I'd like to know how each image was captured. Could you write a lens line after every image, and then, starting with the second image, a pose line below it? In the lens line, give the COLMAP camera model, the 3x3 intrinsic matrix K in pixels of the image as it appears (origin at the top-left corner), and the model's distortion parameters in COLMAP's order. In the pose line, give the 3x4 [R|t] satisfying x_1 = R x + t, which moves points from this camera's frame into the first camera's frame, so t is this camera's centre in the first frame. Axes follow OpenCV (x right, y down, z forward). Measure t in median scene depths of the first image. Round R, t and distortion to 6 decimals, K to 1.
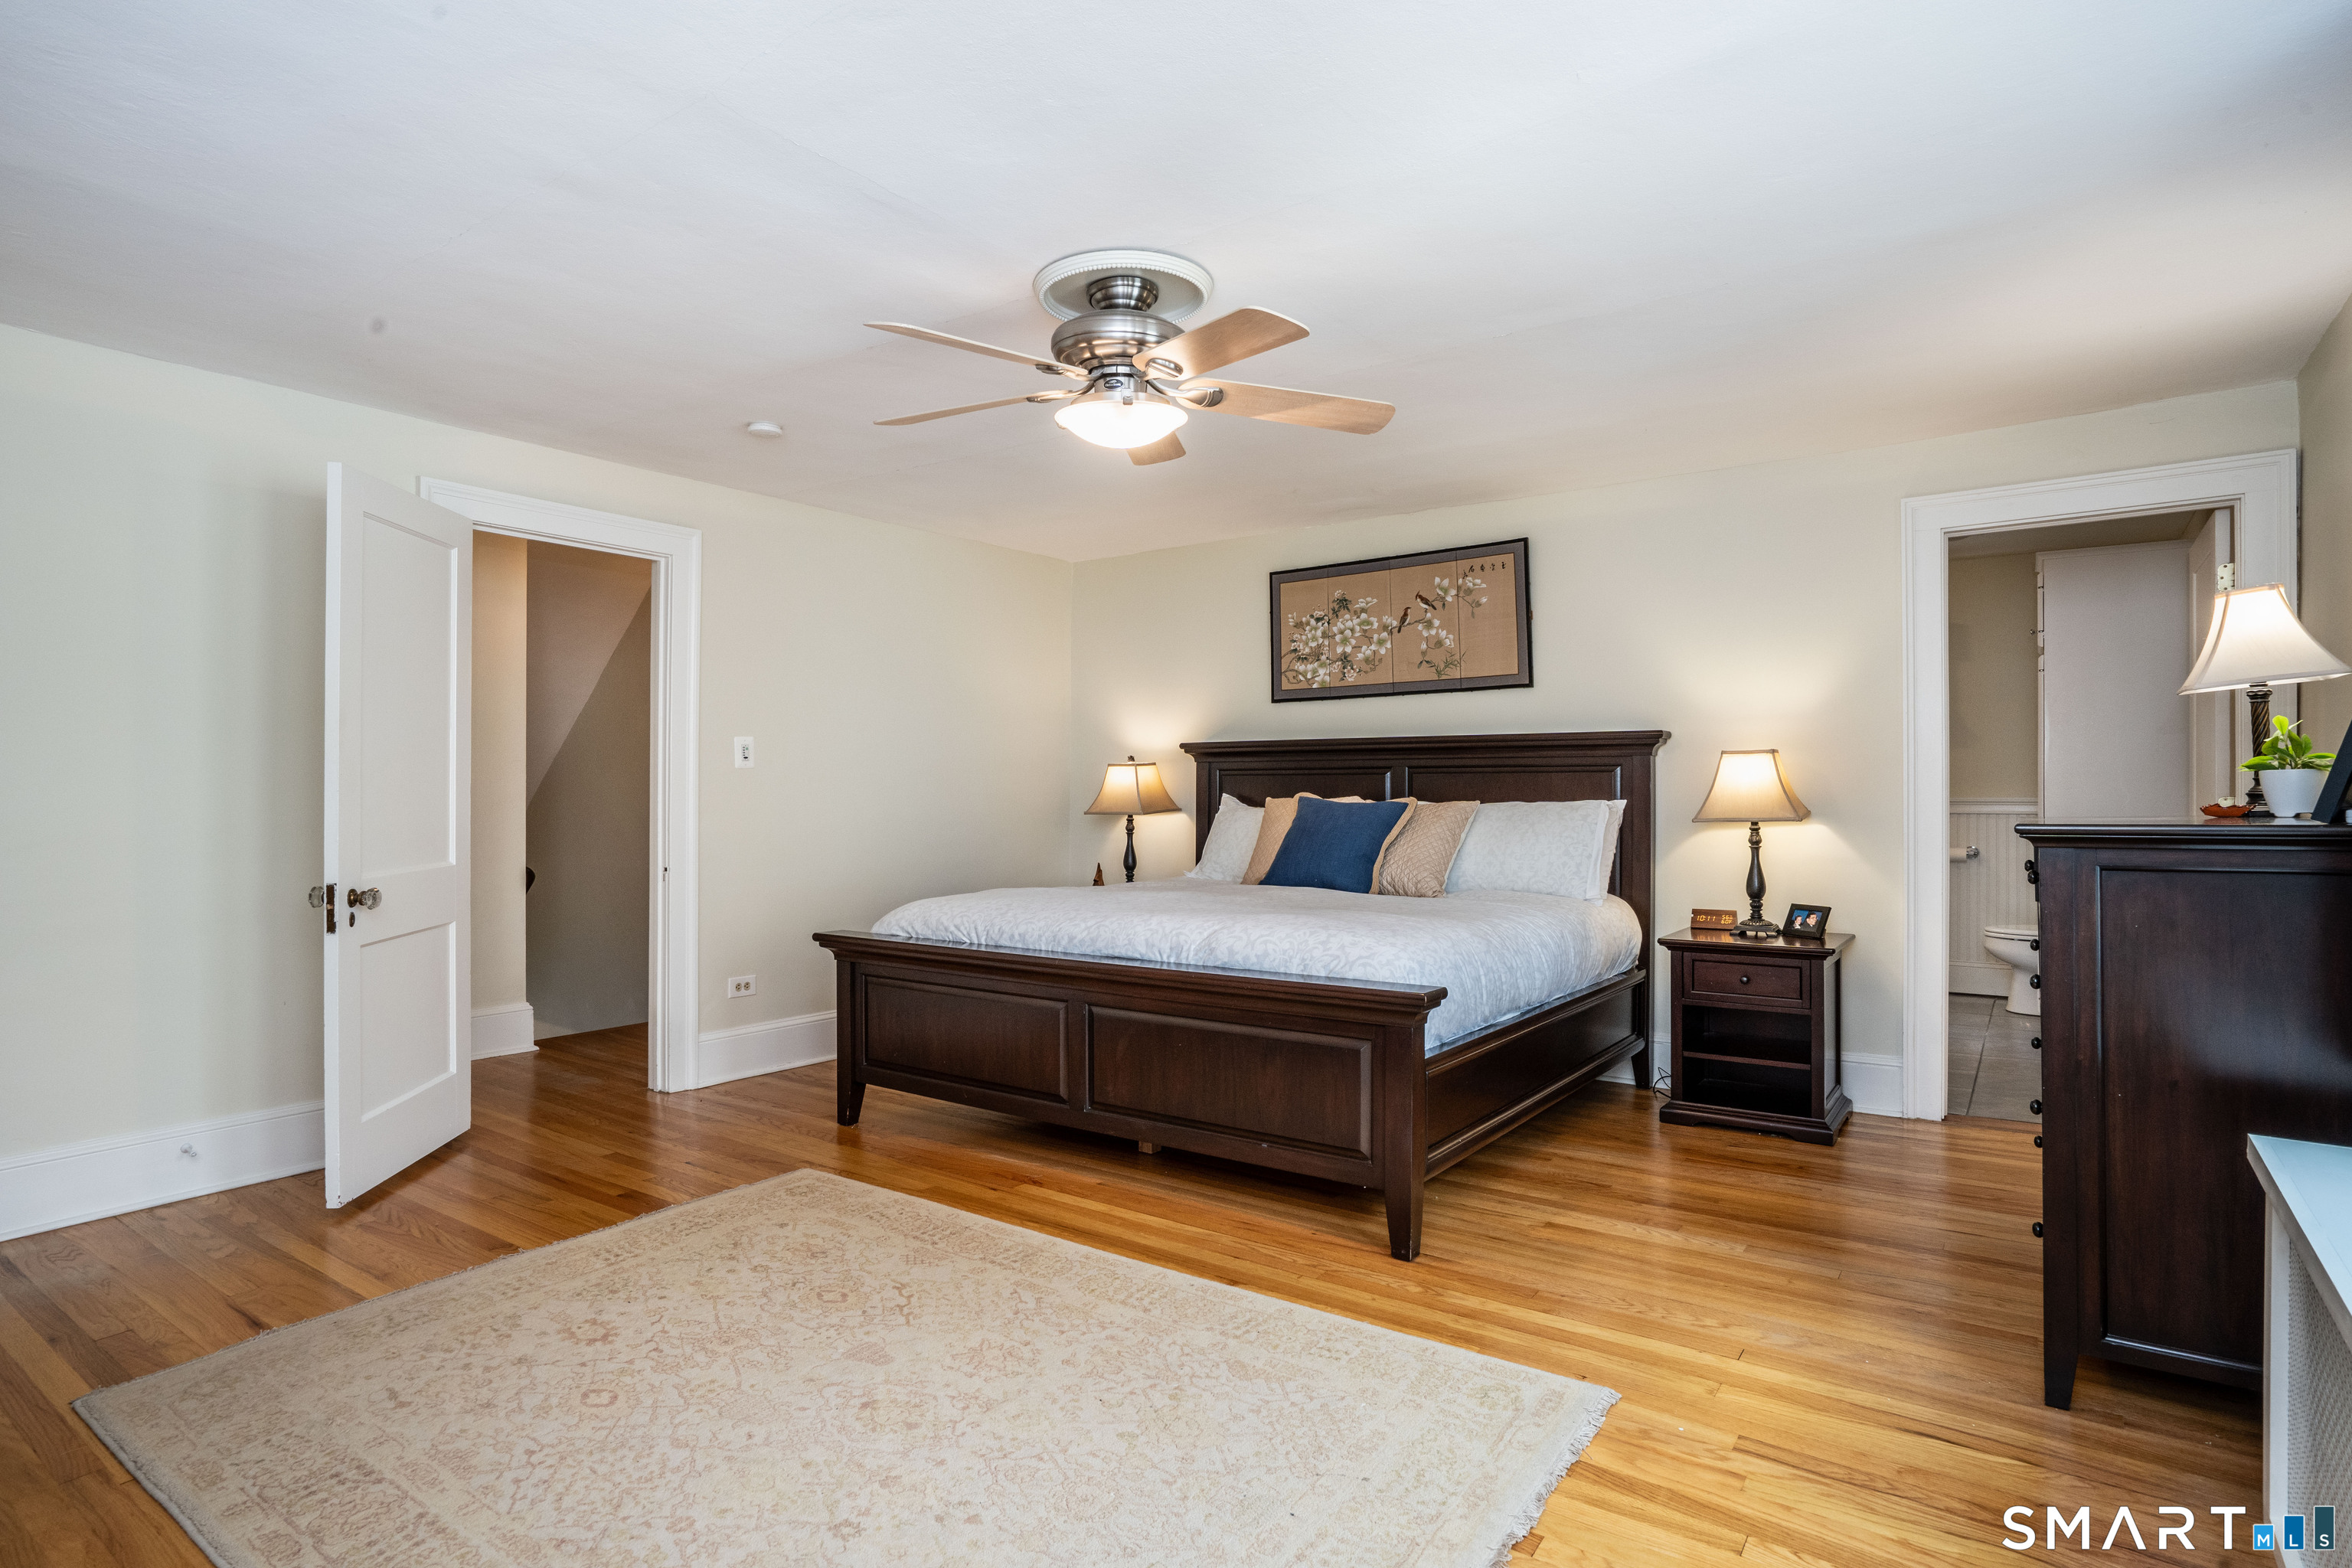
lens RADIAL K [[1202.0, 0, 1218.2], [0, 1202.0, 817.2], [0, 0, 1]] dist [-0.038599, 0.000263]
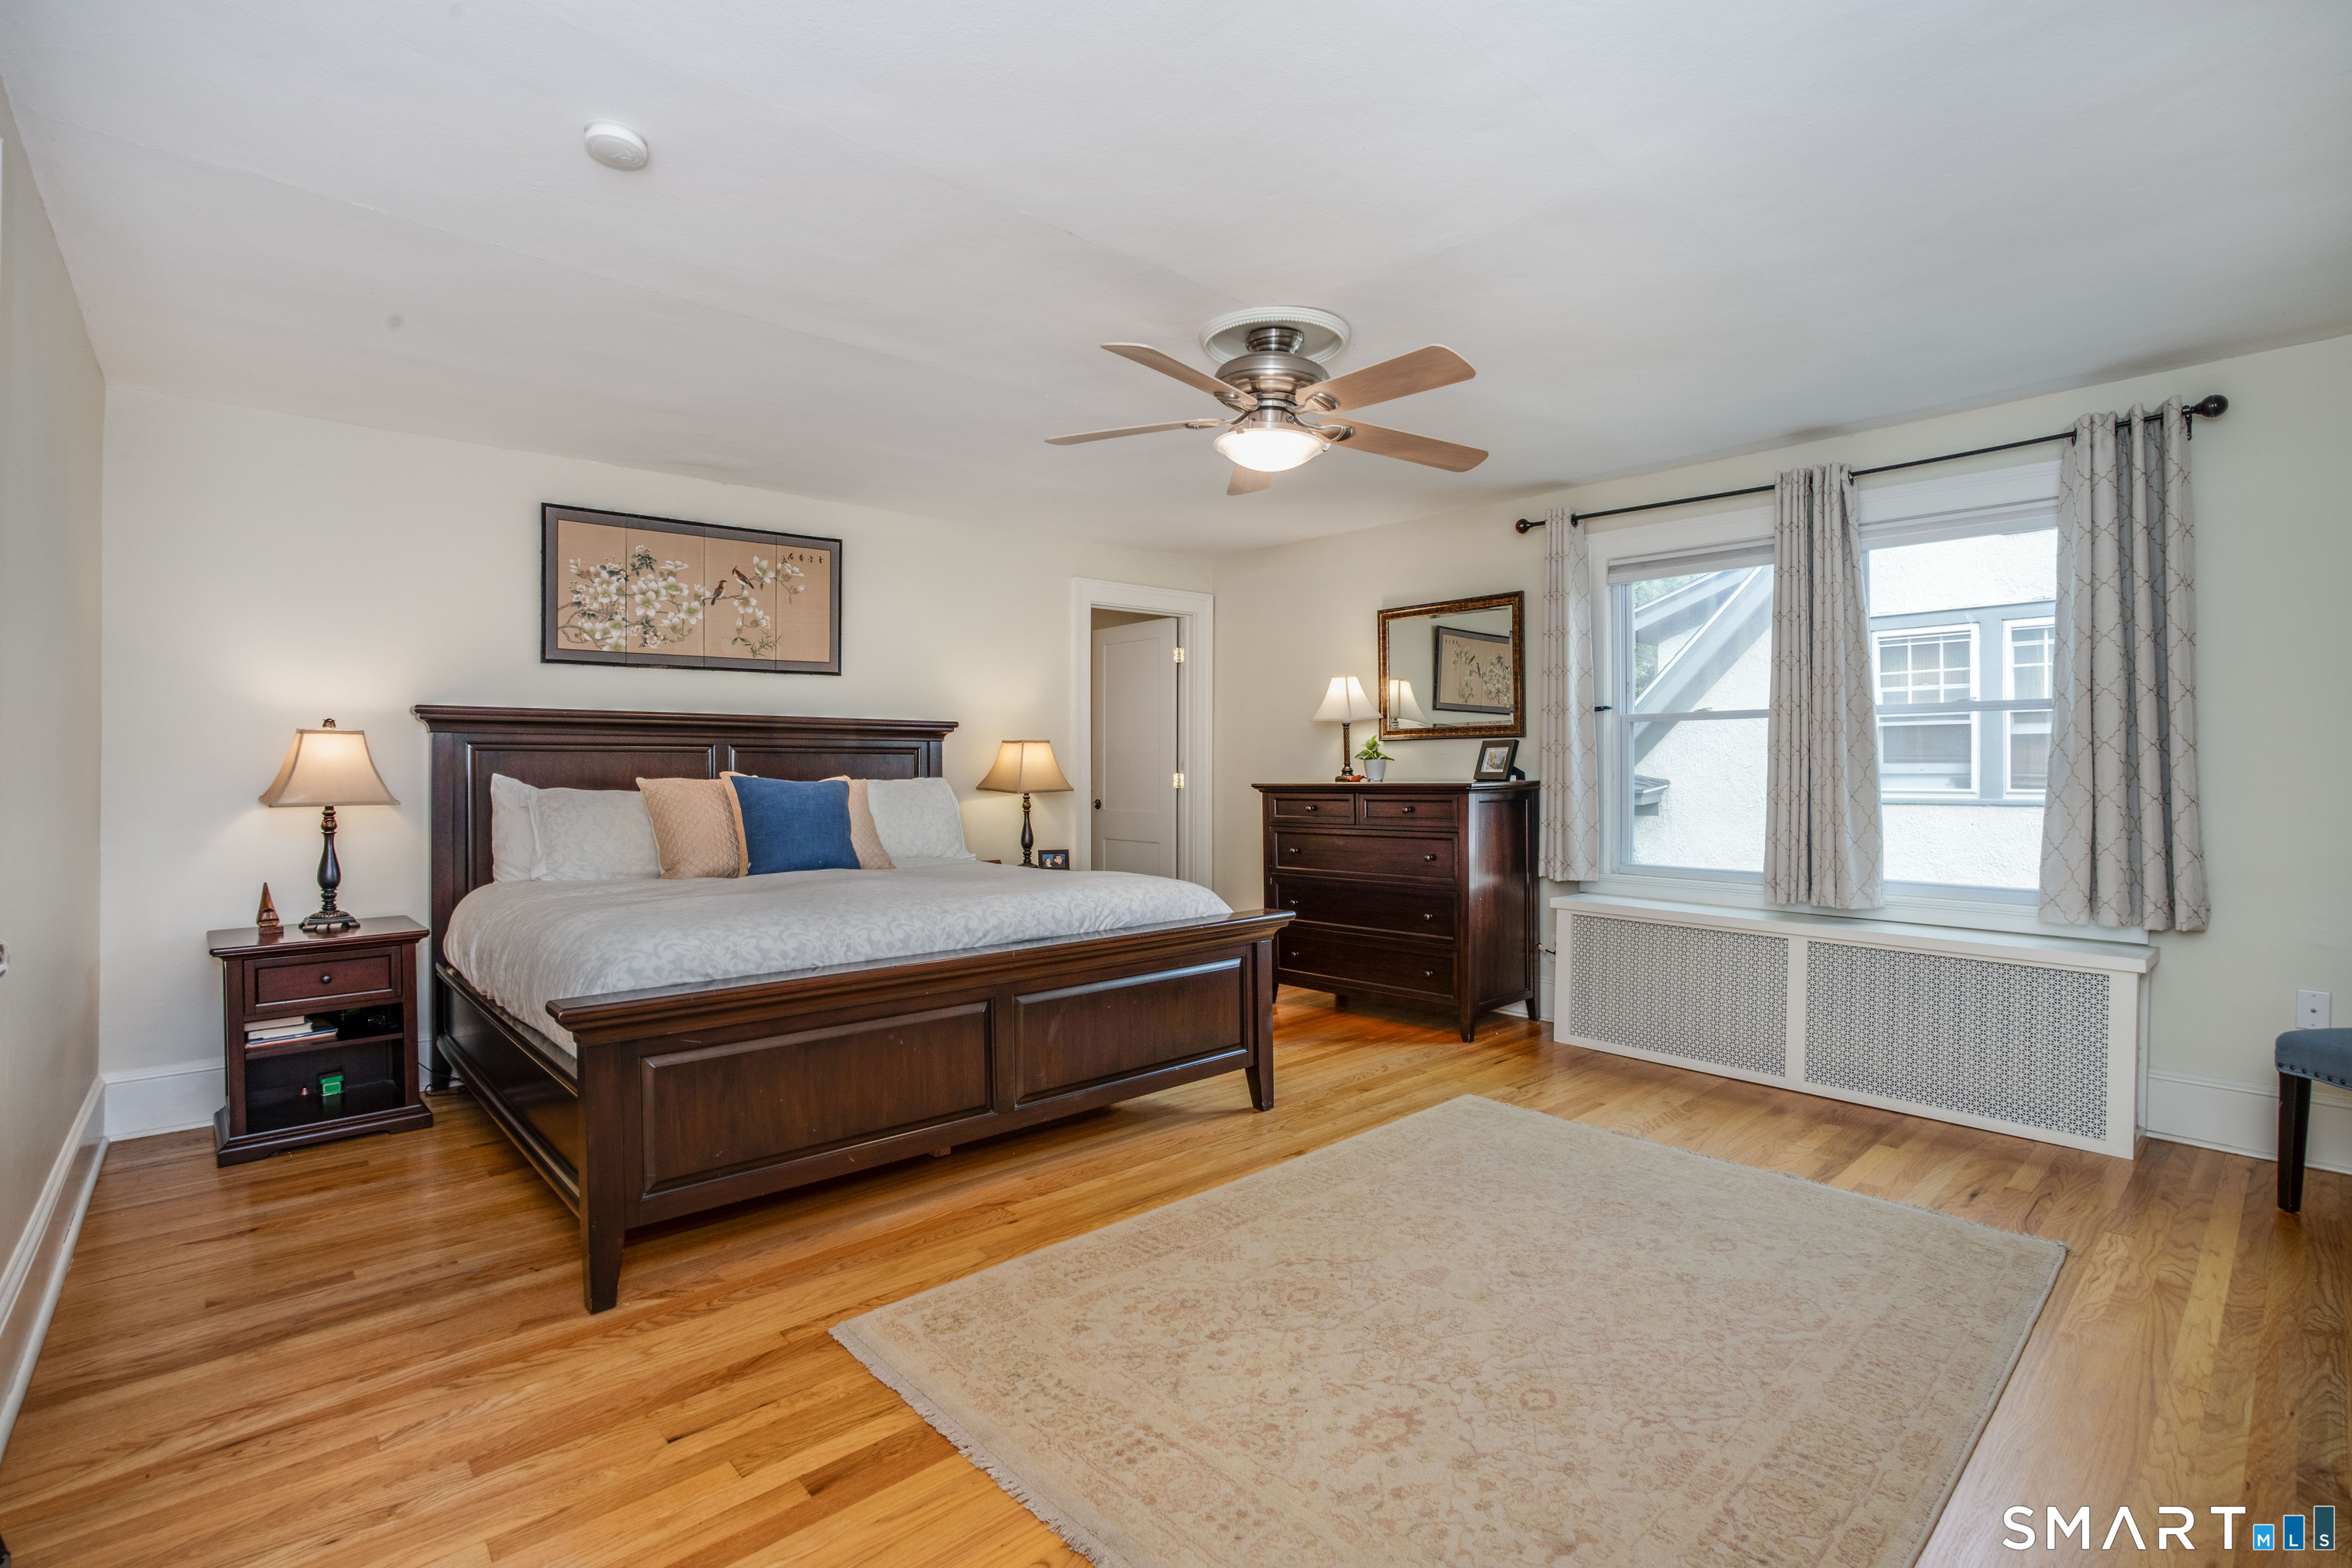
lens RADIAL K [[1079.8, 0, 1176.0], [0, 1079.8, 784.0], [0, 0, 1]] dist [-0.041458, 0.000078]
pose [[0.235343, -0.011935, 0.971839, -0.605574], [0.026212, 0.999639, 0.005929, -0.007064], [-0.971559, 0.024078, 0.235571, 0.456955]]
